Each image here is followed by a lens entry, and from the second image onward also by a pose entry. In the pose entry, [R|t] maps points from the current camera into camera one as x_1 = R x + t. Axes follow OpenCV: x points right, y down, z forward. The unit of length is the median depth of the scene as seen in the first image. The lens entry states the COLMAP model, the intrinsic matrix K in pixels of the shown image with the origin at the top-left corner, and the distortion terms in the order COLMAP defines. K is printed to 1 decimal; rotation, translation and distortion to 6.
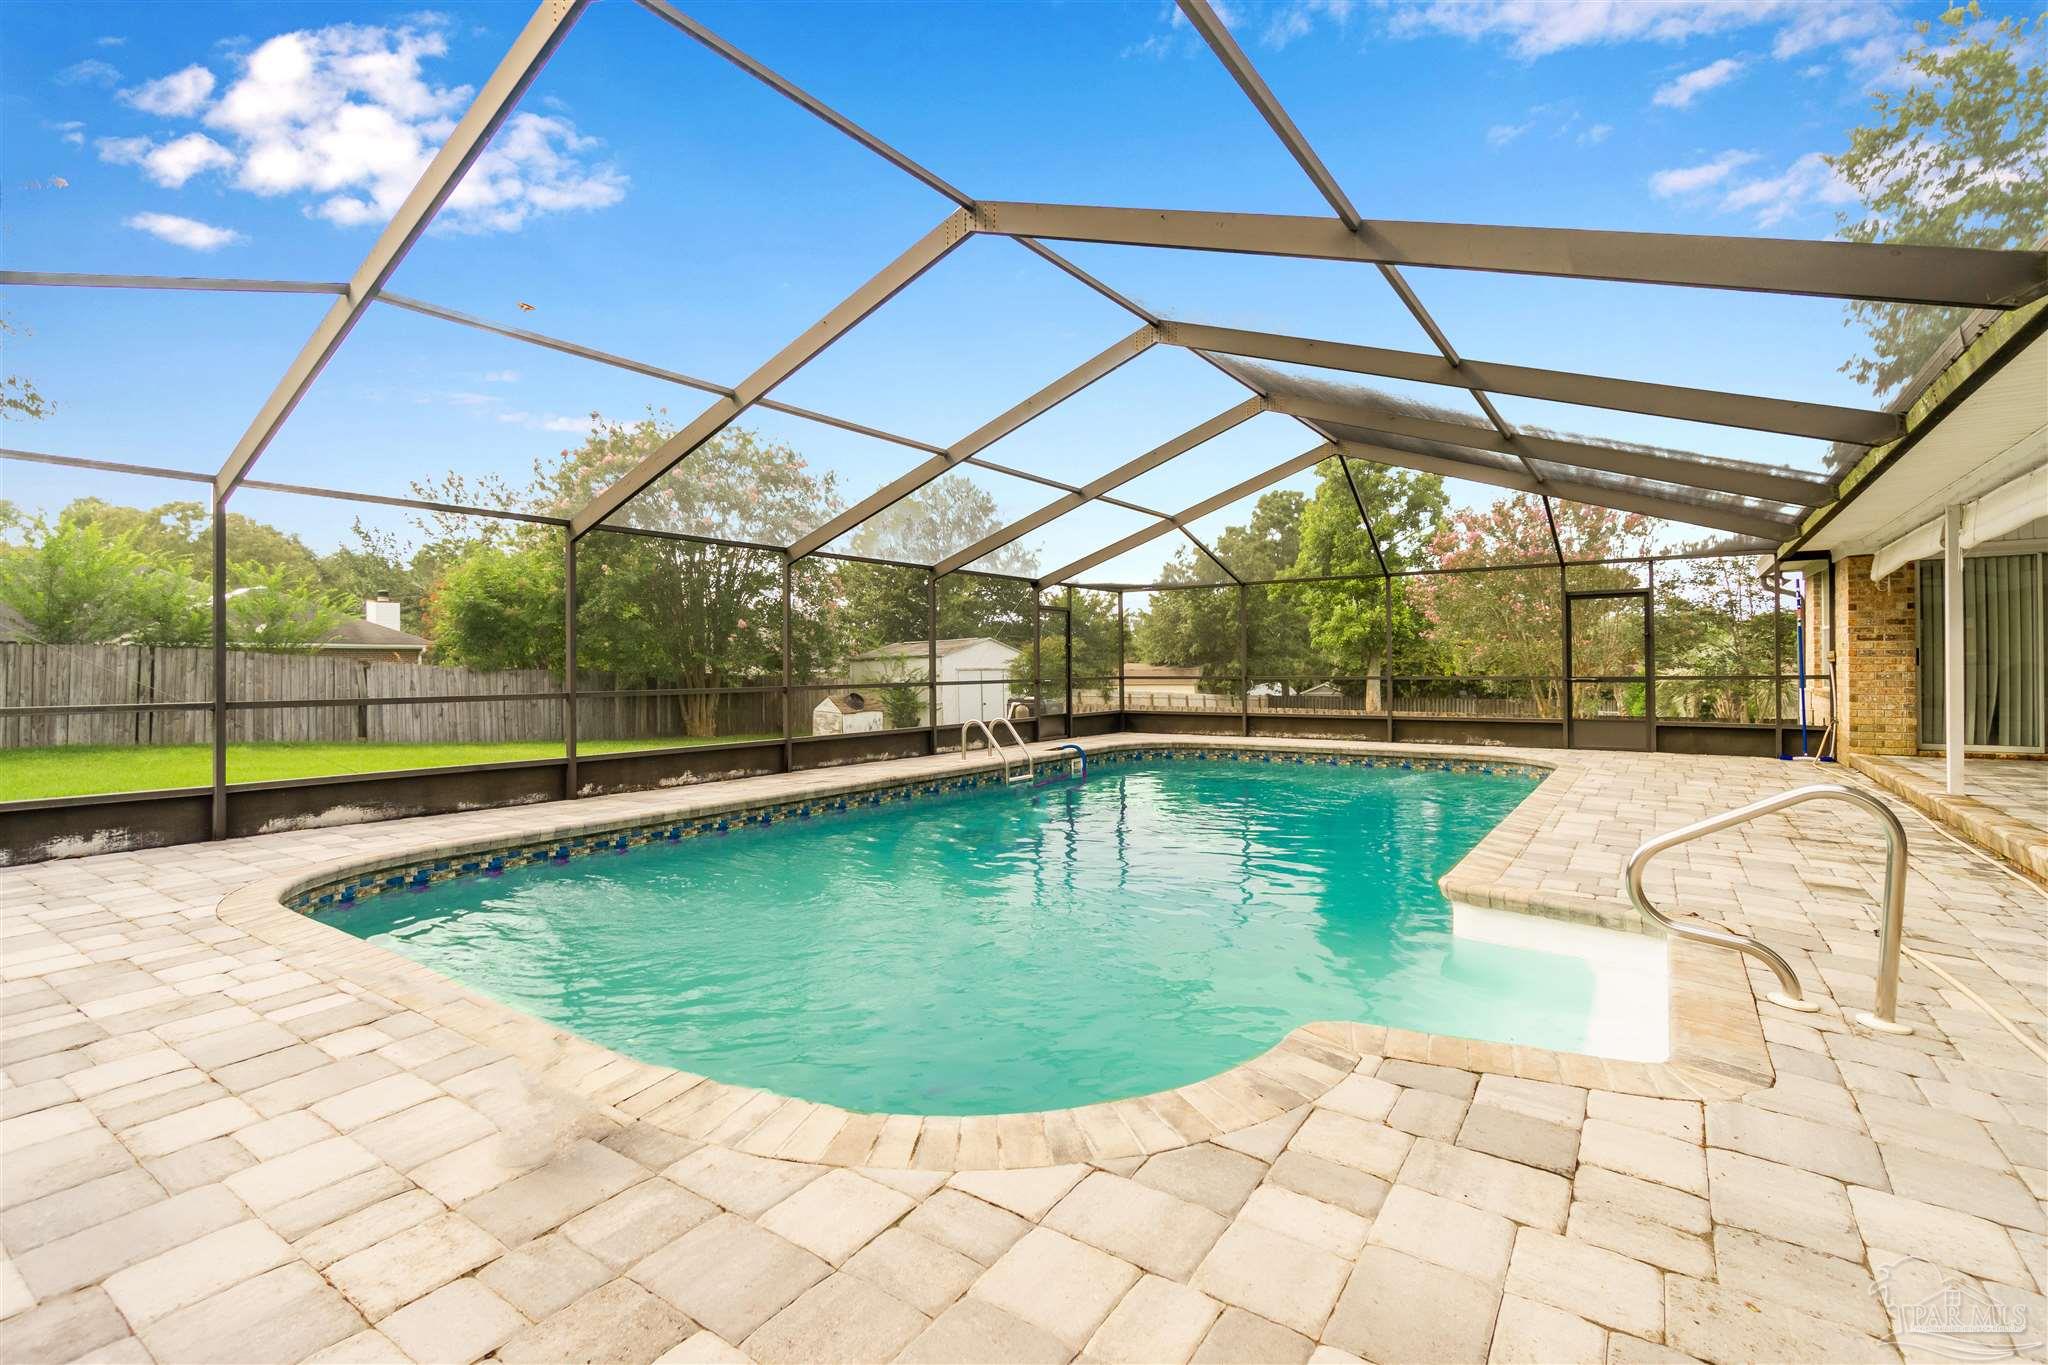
lens RADIAL K [[936.5, 0, 1018.9], [0, 936.5, 672.4], [0, 0, 1]] dist [-0.000483, -0.000012]
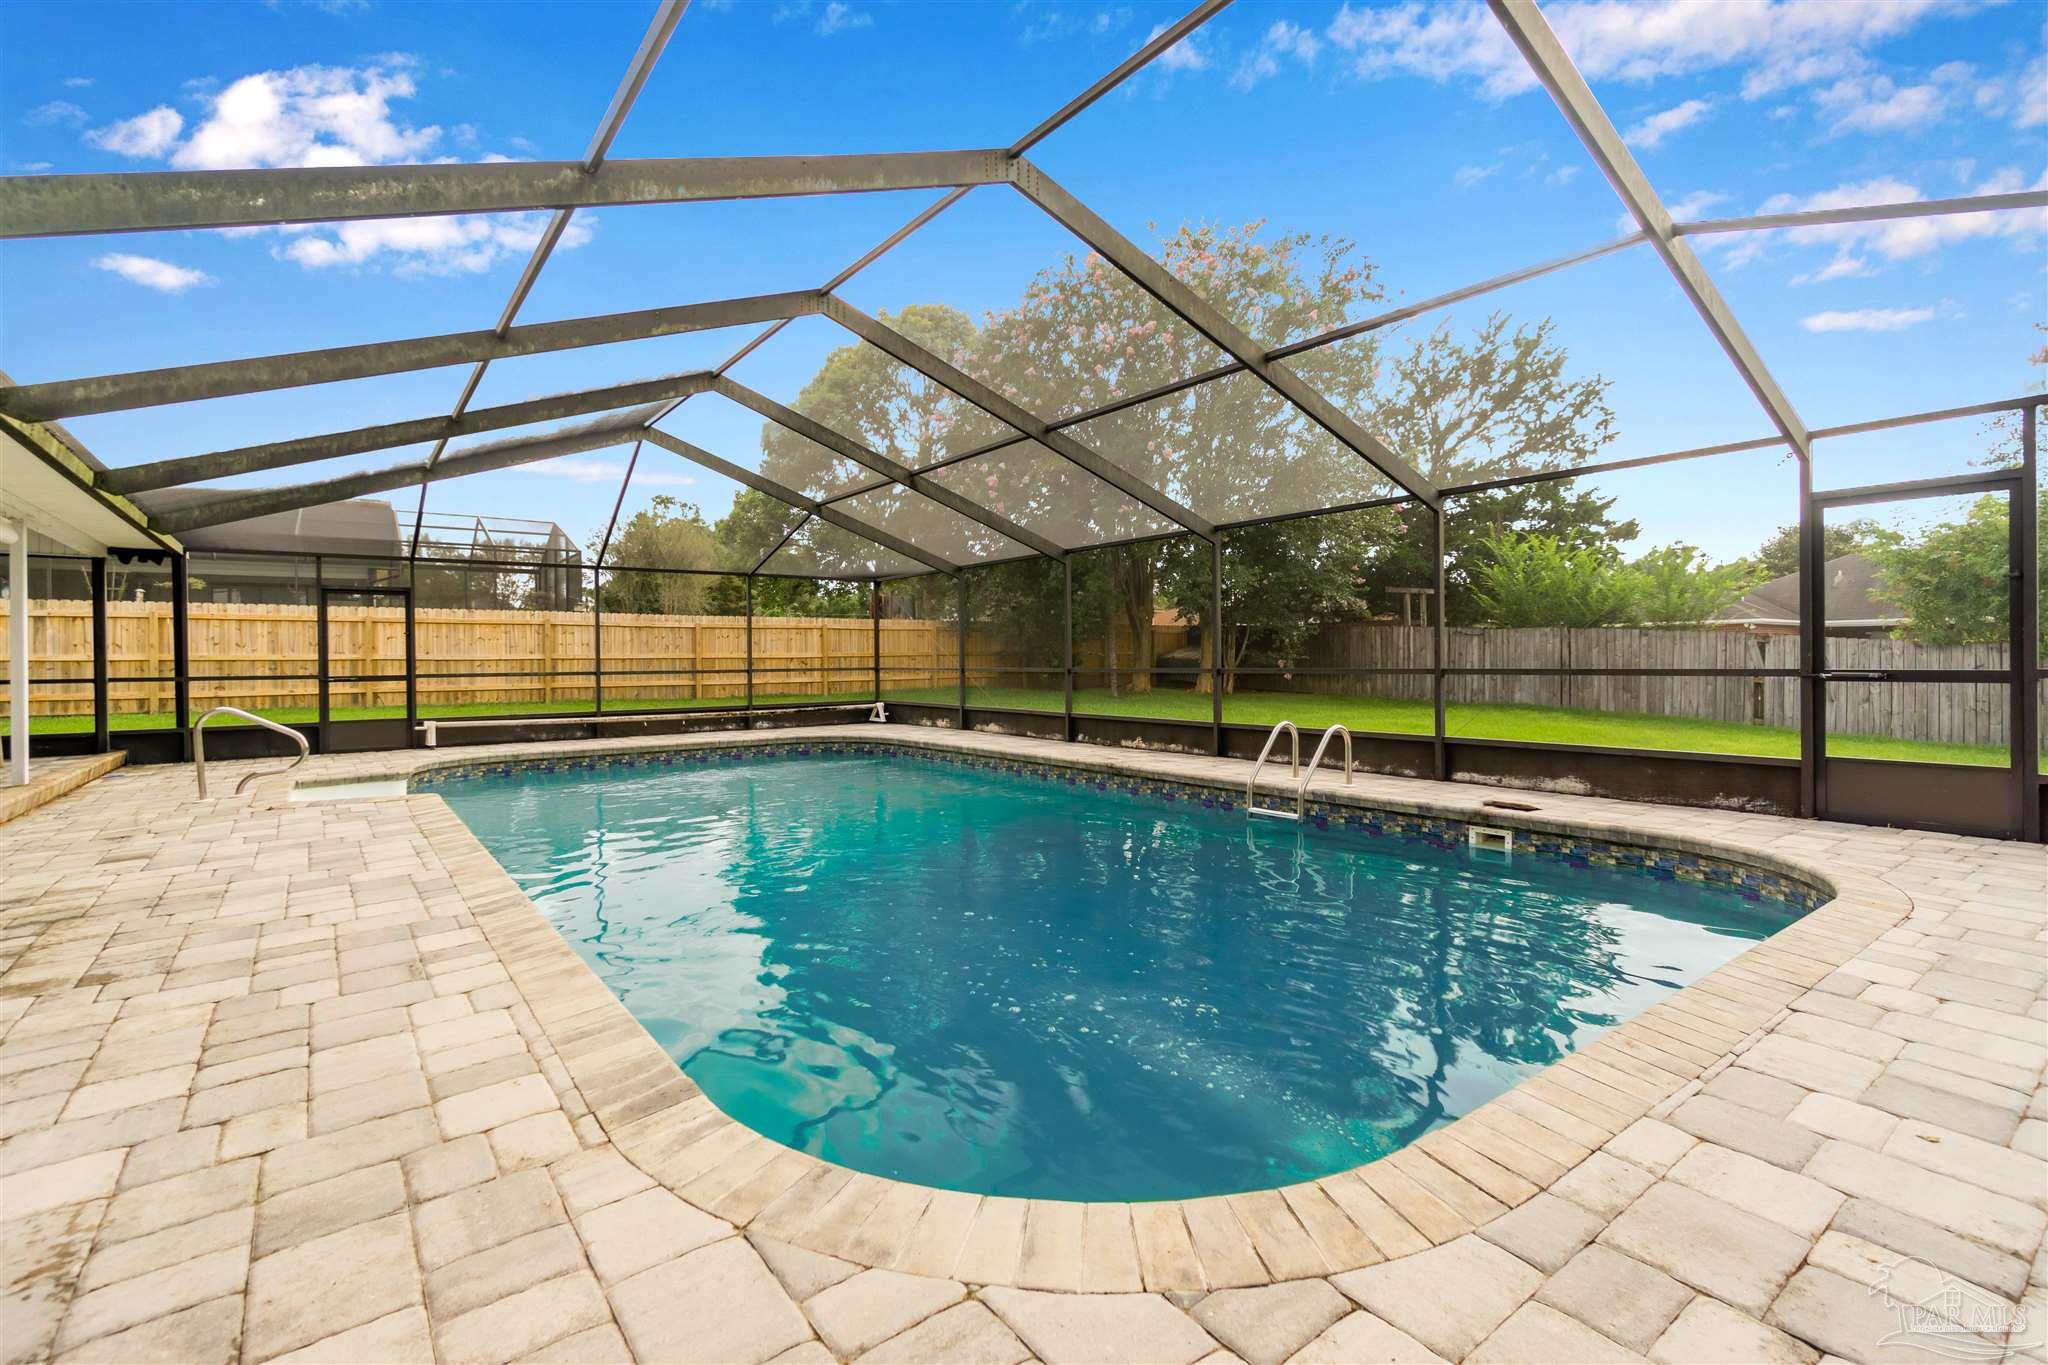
lens RADIAL K [[936.5, 0, 1019.1], [0, 936.5, 668.5], [0, 0, 1]] dist [-0.000483, -0.000012]
pose [[-0.310208, 0.021327, -0.950430, 0.512445], [0.007500, 0.999772, 0.019986, -0.004188], [0.950639, -0.000928, -0.310297, 0.766965]]
